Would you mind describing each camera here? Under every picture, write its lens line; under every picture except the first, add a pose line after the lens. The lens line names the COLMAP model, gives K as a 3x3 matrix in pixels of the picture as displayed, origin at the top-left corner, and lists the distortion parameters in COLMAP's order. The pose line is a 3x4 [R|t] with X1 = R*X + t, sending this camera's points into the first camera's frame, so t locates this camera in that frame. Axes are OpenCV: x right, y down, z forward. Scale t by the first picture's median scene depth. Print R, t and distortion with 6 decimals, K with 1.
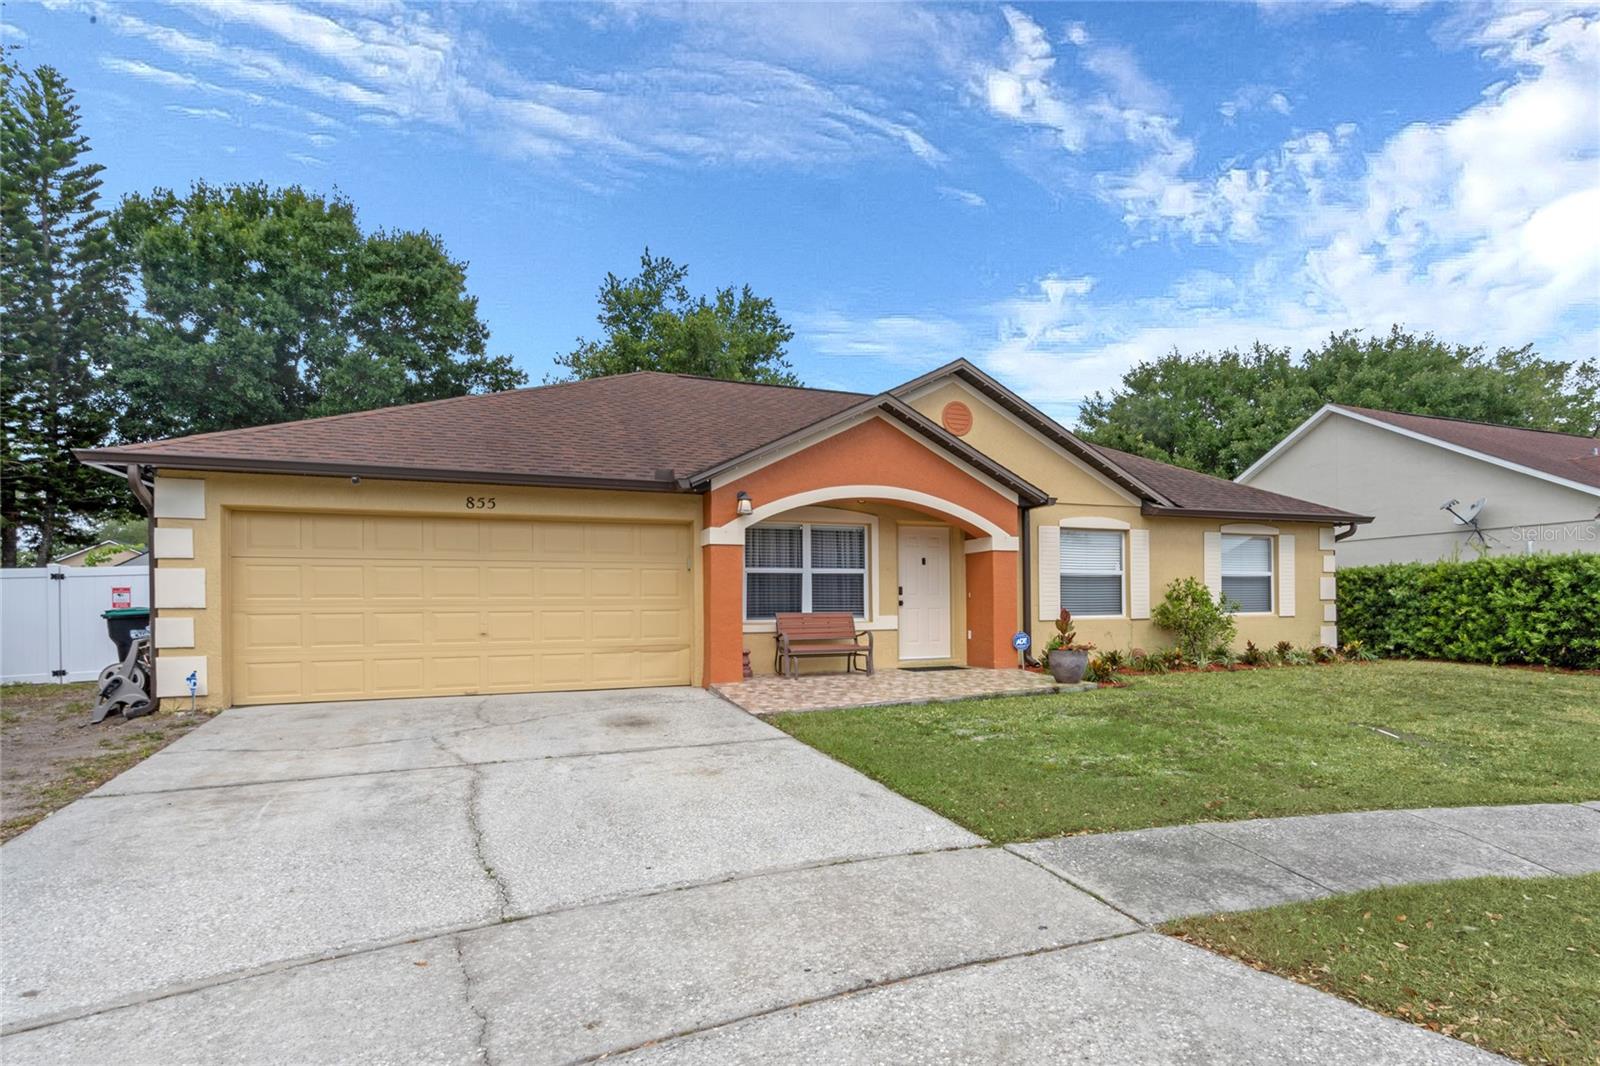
lens RADIAL K [[747.9, 0, 800.7], [0, 747.9, 577.6], [0, 0, 1]] dist [-0.002862, 0.000326]
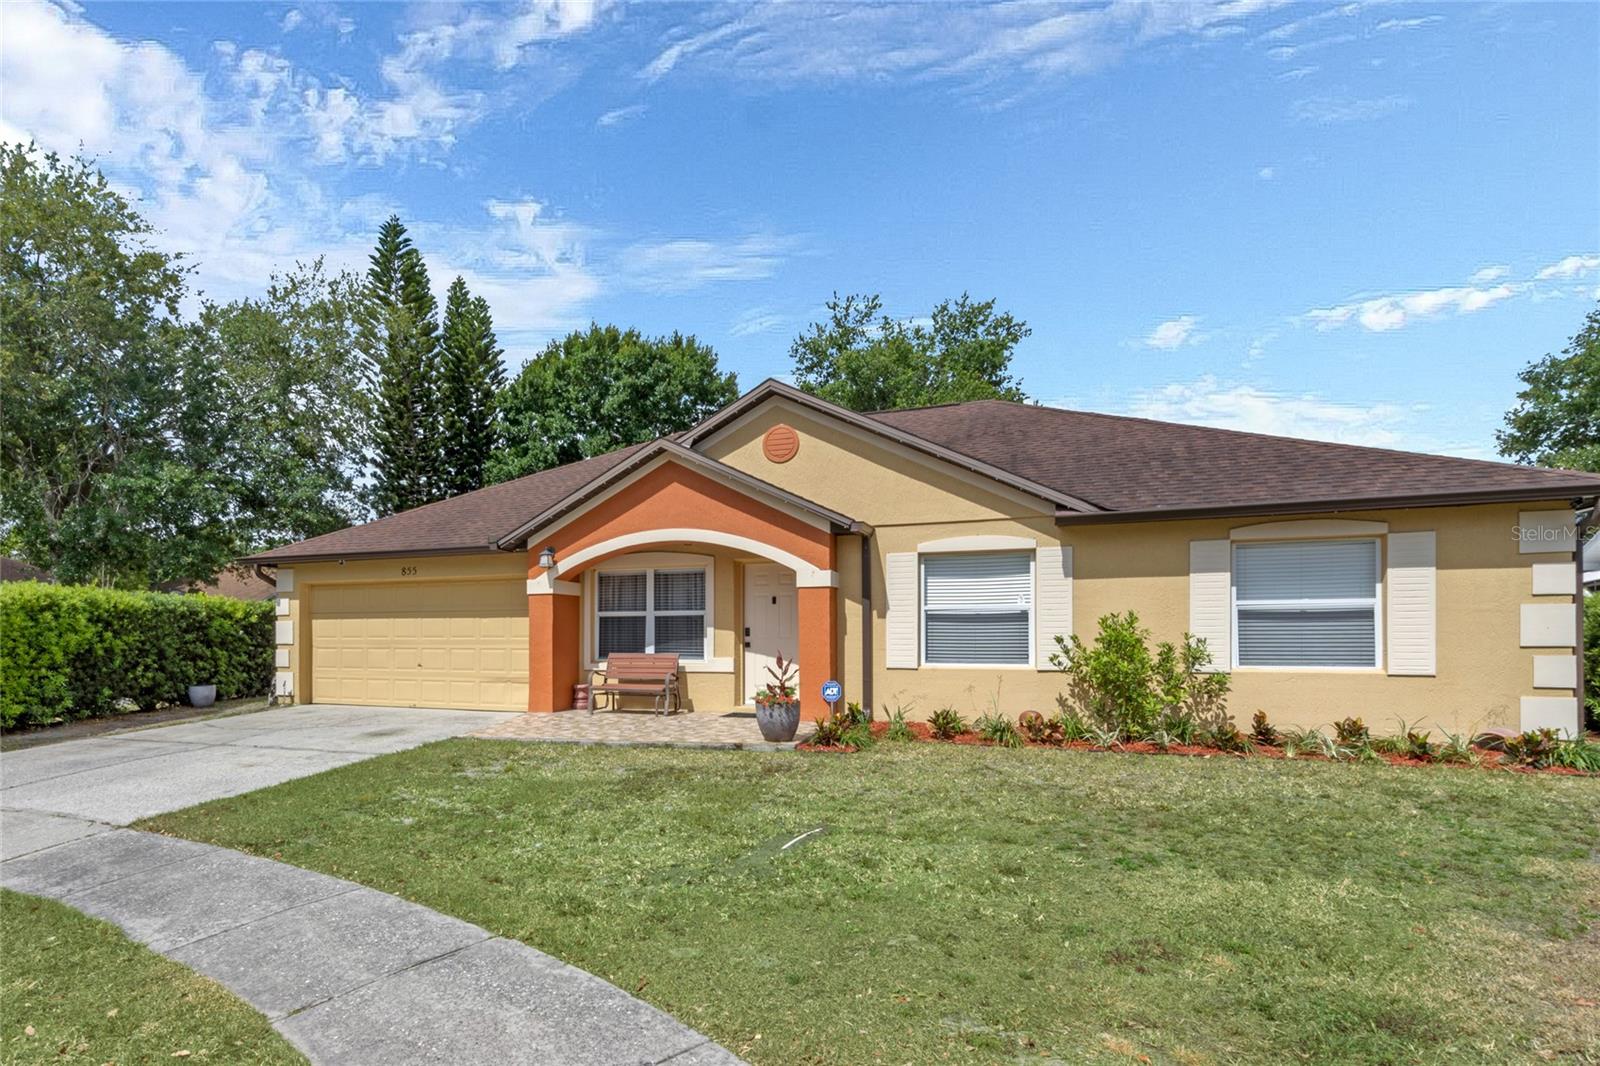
lens RADIAL K [[722.3, 0, 648.1], [0, 722.3, 611.3], [0, 0, 1]] dist [-0.001982, 0.000114]
pose [[0.747657, -0.018139, -0.663838, 0.650469], [0.019596, 0.999794, -0.005249, -0.006423], [0.663796, -0.009084, 0.747858, 0.222911]]
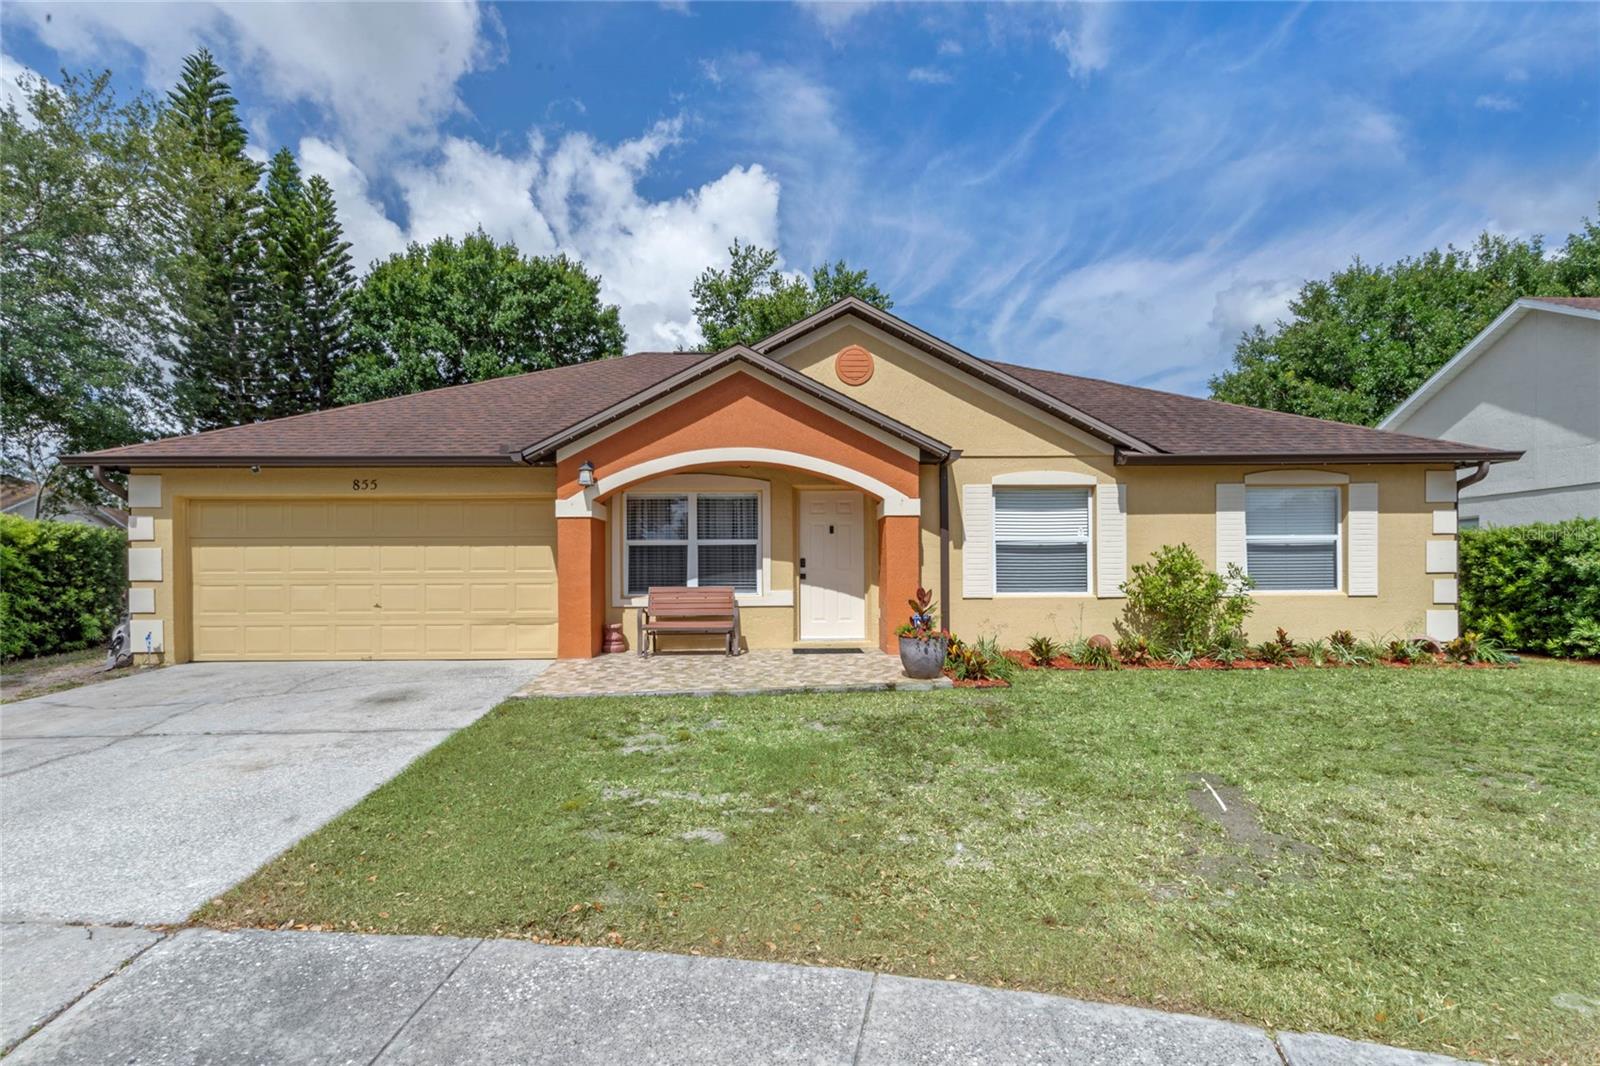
lens RADIAL K [[685.0, 0, 746.4], [0, 685.0, 555.9], [0, 0, 1]] dist [-0.001320, 0.000256]
pose [[0.942344, -0.005849, -0.334593, 0.345605], [0.010722, 0.999862, 0.012719, -0.002160], [0.334473, -0.015573, 0.942277, 0.193770]]
